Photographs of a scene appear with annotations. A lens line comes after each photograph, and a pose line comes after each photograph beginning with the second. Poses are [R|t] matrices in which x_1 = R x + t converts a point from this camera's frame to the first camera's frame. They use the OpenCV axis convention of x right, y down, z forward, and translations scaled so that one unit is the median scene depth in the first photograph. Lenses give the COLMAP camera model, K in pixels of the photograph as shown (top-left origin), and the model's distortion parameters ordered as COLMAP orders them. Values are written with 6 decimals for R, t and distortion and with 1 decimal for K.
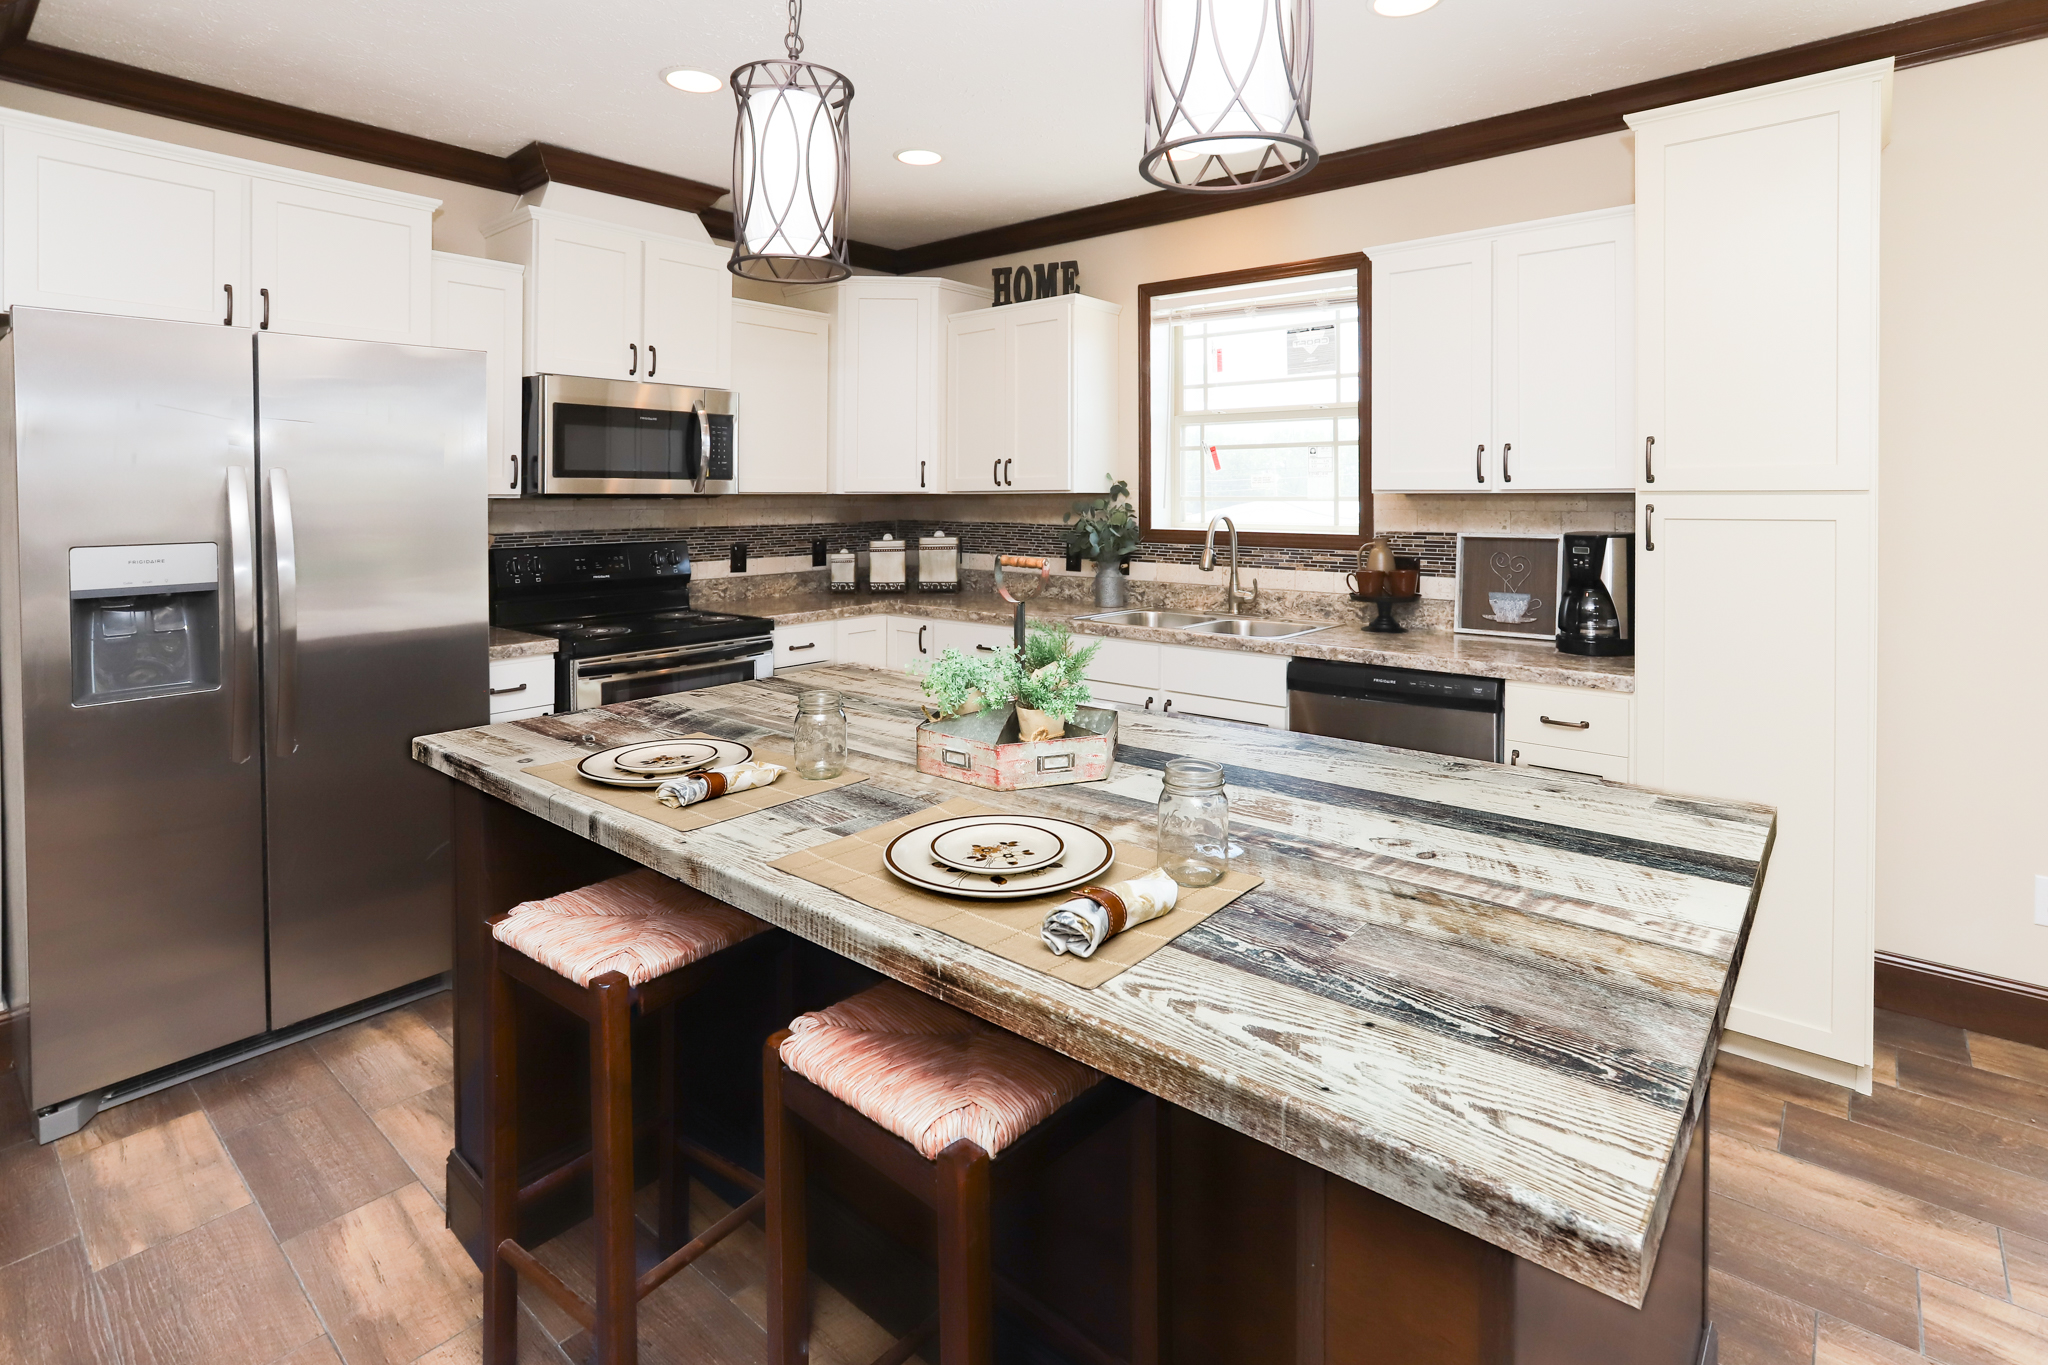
lens RADIAL K [[1005.4, 0, 1018.1], [0, 1005.4, 496.1], [0, 0, 1]] dist [-0.015208, 0.008951]
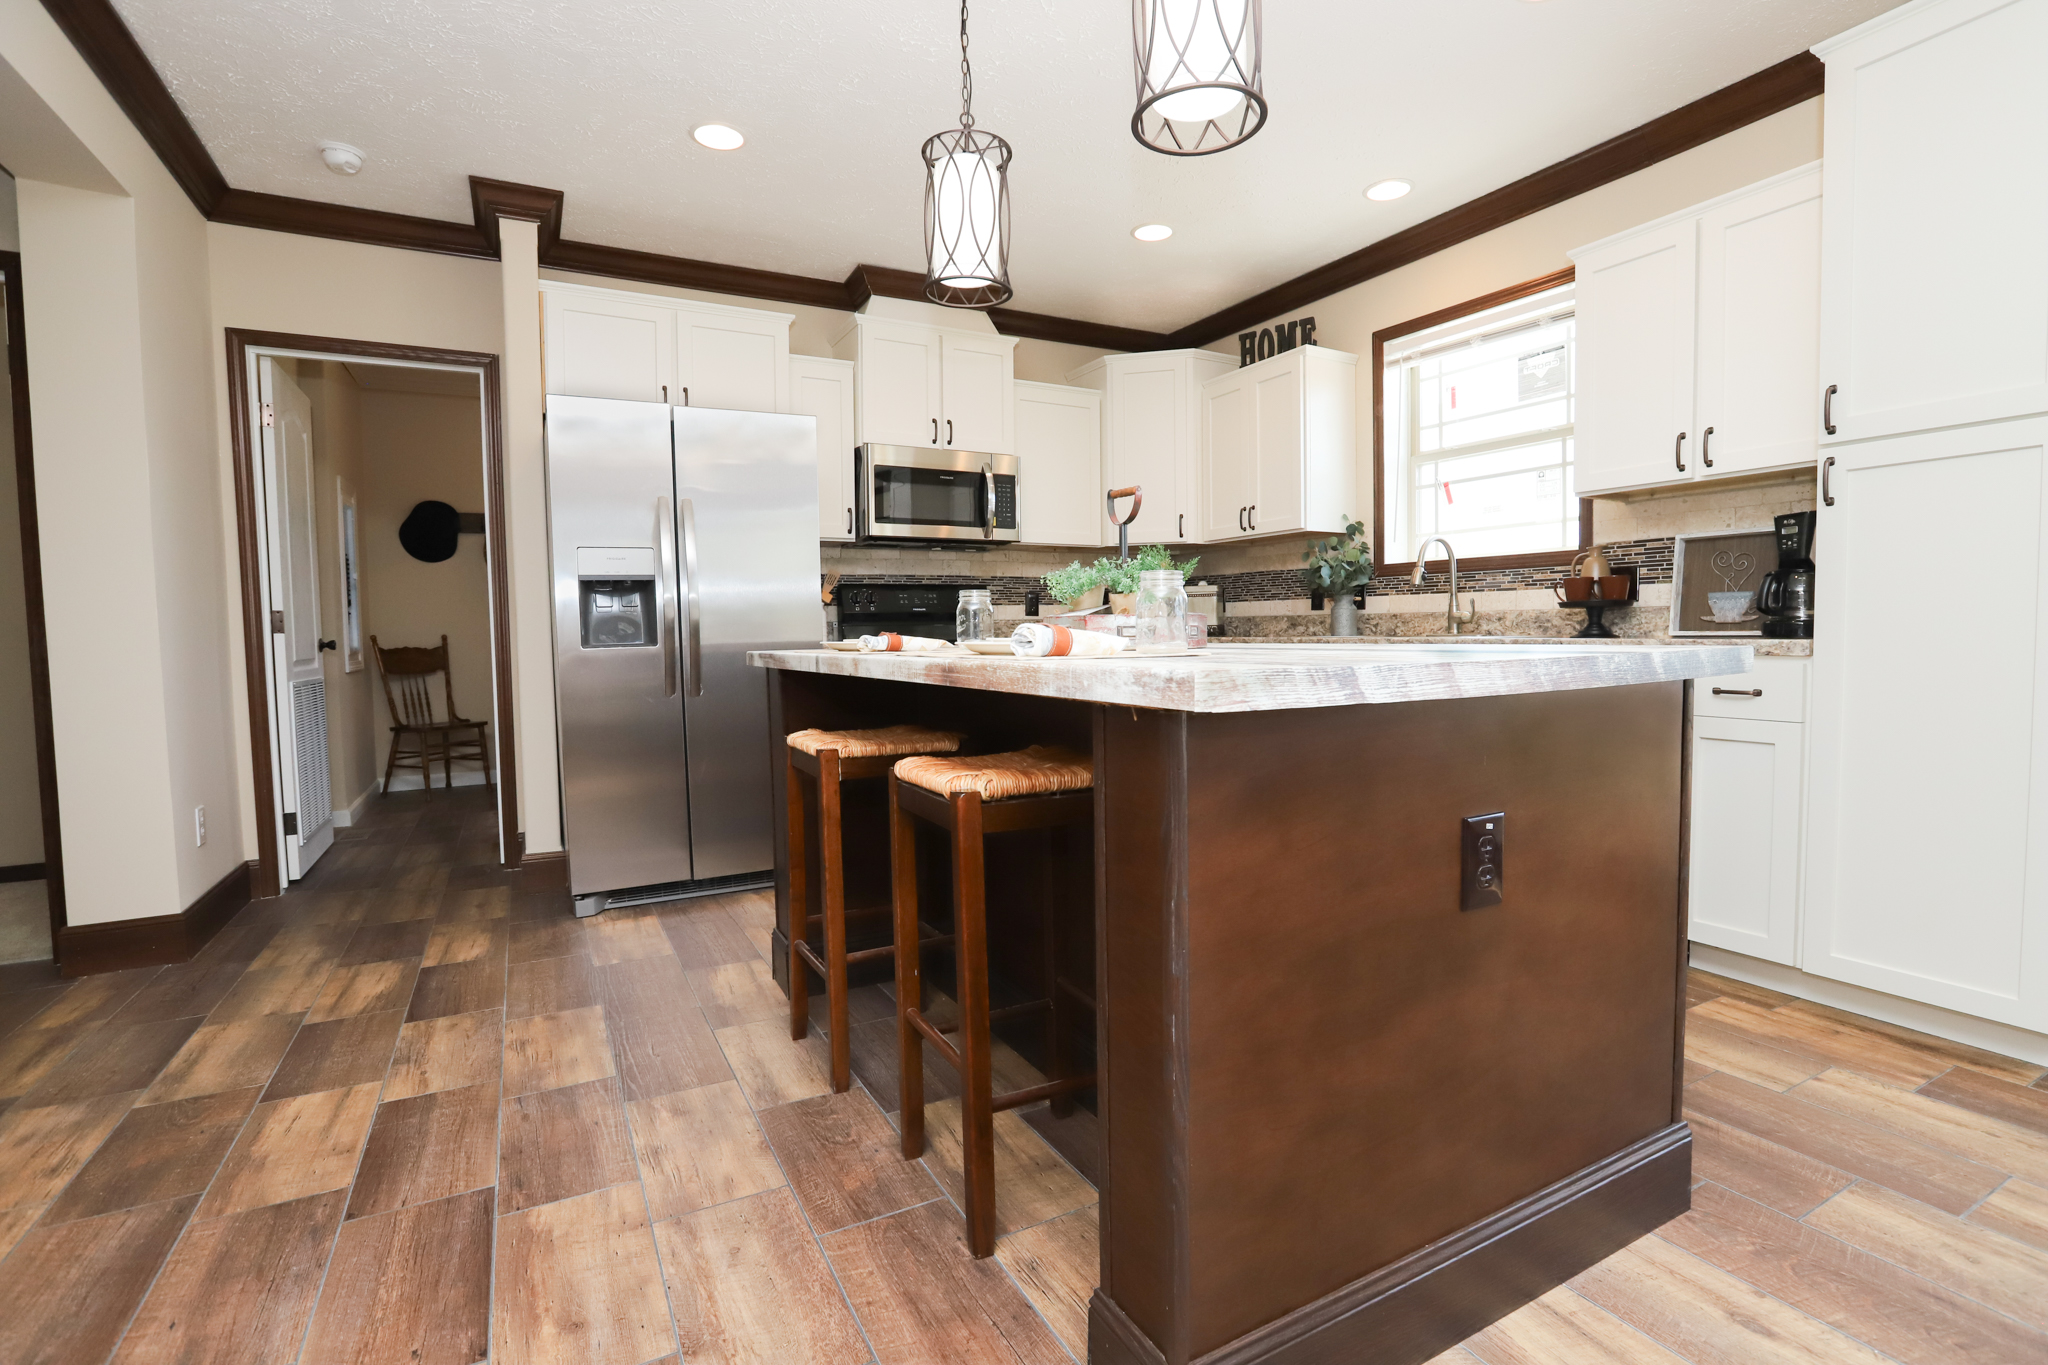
lens RADIAL K [[943.9, 0, 1024.0], [0, 943.9, 682.5], [0, 0, 1]] dist [-0.048256, 0.041251]
pose [[0.933670, 0.015584, -0.357796, 0.148037], [0.006197, 0.998200, 0.059649, 0.107886], [0.358081, -0.057909, 0.931893, -0.082294]]
